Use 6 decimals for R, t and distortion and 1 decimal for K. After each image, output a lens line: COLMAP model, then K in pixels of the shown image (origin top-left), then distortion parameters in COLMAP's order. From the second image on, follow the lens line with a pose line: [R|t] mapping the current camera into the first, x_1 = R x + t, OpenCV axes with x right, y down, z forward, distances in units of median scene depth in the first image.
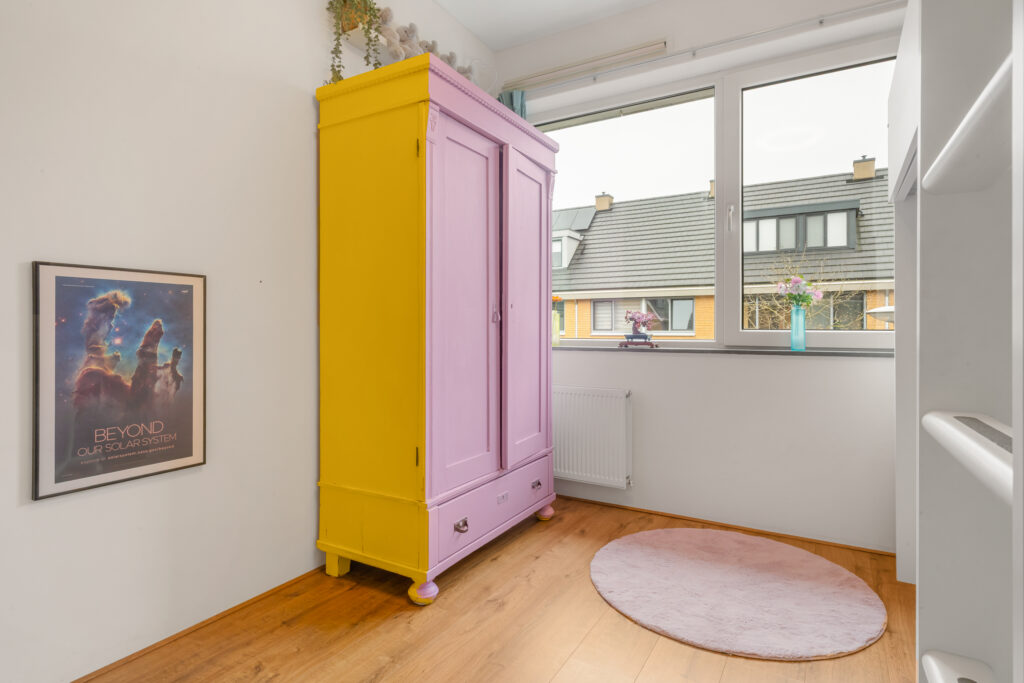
lens RADIAL K [[544.9, 0, 510.2], [0, 544.9, 326.5], [0, 0, 1]] dist [0.002692, 0.000069]
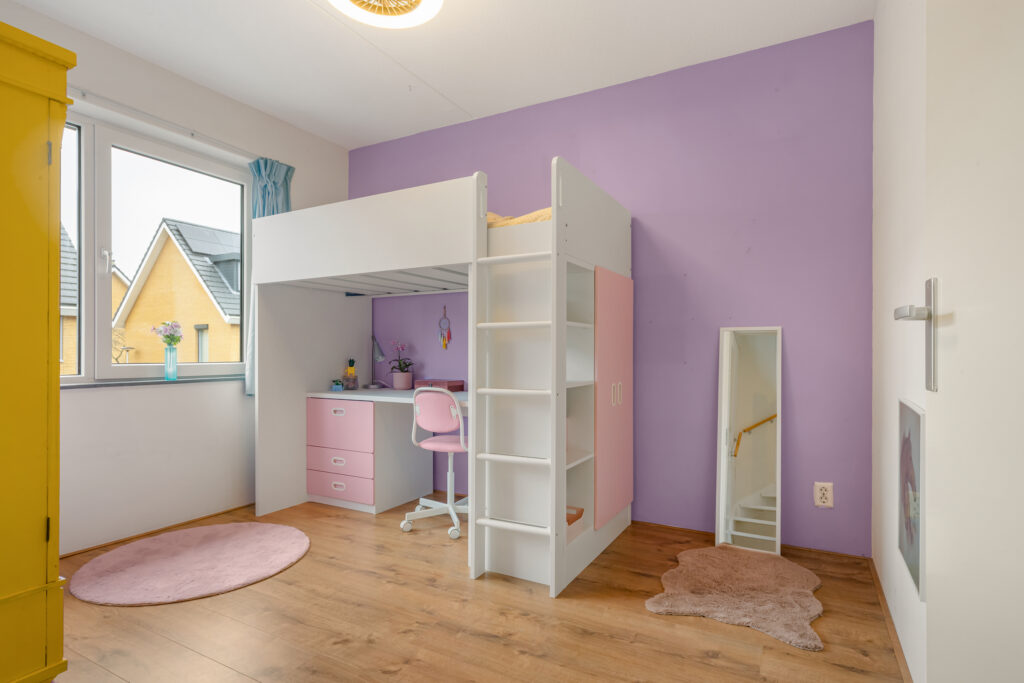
lens RADIAL K [[533.0, 0, 510.0], [0, 533.0, 353.3], [0, 0, 1]] dist [0.004323, -0.000540]
pose [[-0.033852, -0.001776, 0.999425, -0.805873], [0.002257, 0.999996, 0.001853, -0.019209], [-0.999424, 0.002318, -0.033848, 0.276127]]
